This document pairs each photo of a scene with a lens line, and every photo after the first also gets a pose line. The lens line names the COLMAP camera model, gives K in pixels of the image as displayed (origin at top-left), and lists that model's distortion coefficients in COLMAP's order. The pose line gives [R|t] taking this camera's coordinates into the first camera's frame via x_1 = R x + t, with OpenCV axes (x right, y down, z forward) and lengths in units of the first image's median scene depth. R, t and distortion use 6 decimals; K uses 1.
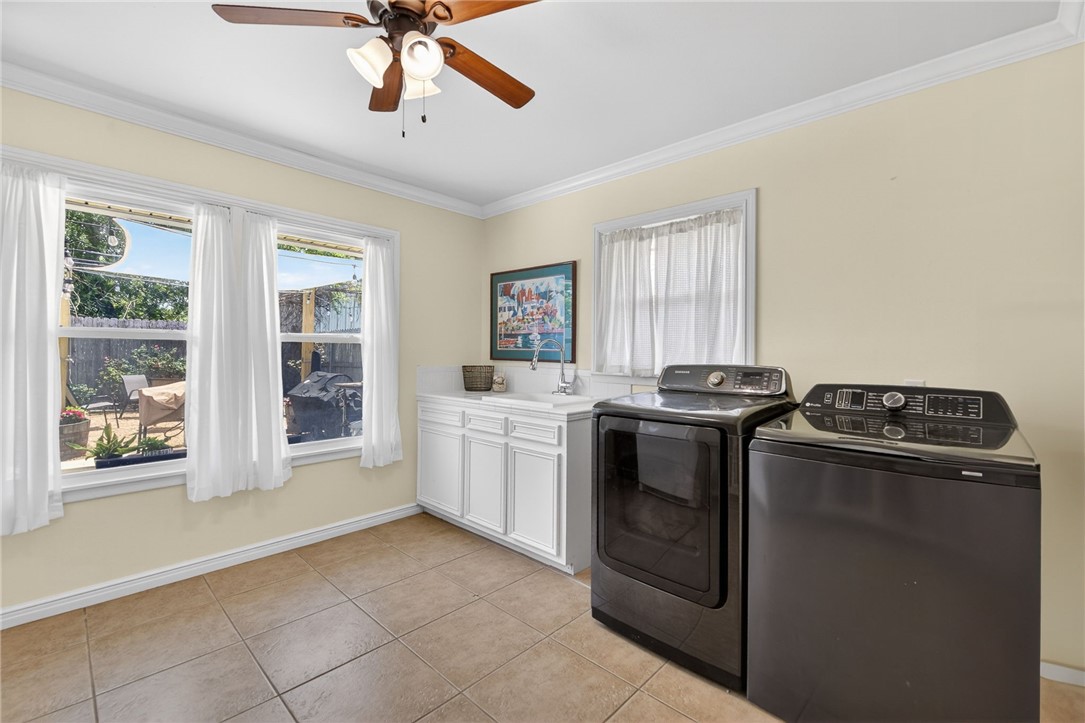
lens RADIAL K [[467.9, 0, 543.7], [0, 467.9, 357.4], [0, 0, 1]] dist [-0.002184, -0.000291]
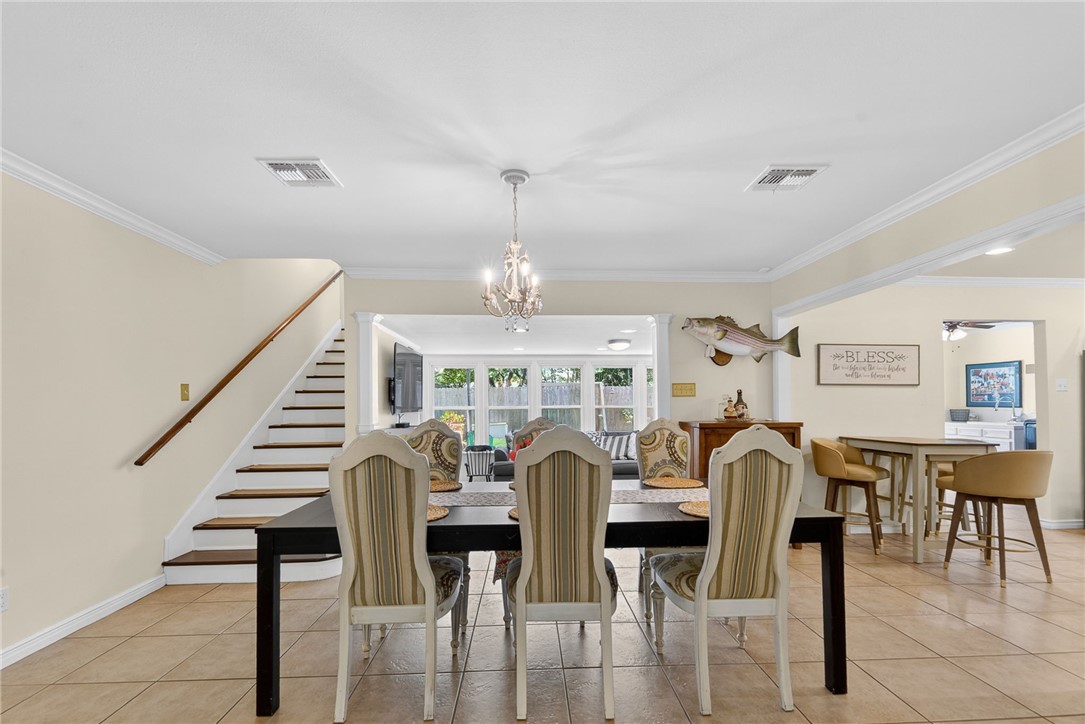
lens RADIAL K [[467.9, 0, 550.8], [0, 467.9, 404.2], [0, 0, 1]] dist [-0.002184, -0.000291]
pose [[0.716027, -0.014422, -0.697923, 0.013105], [0.009637, 0.999896, -0.010775, -0.001253], [0.698006, 0.000989, 0.716091, -1.927576]]
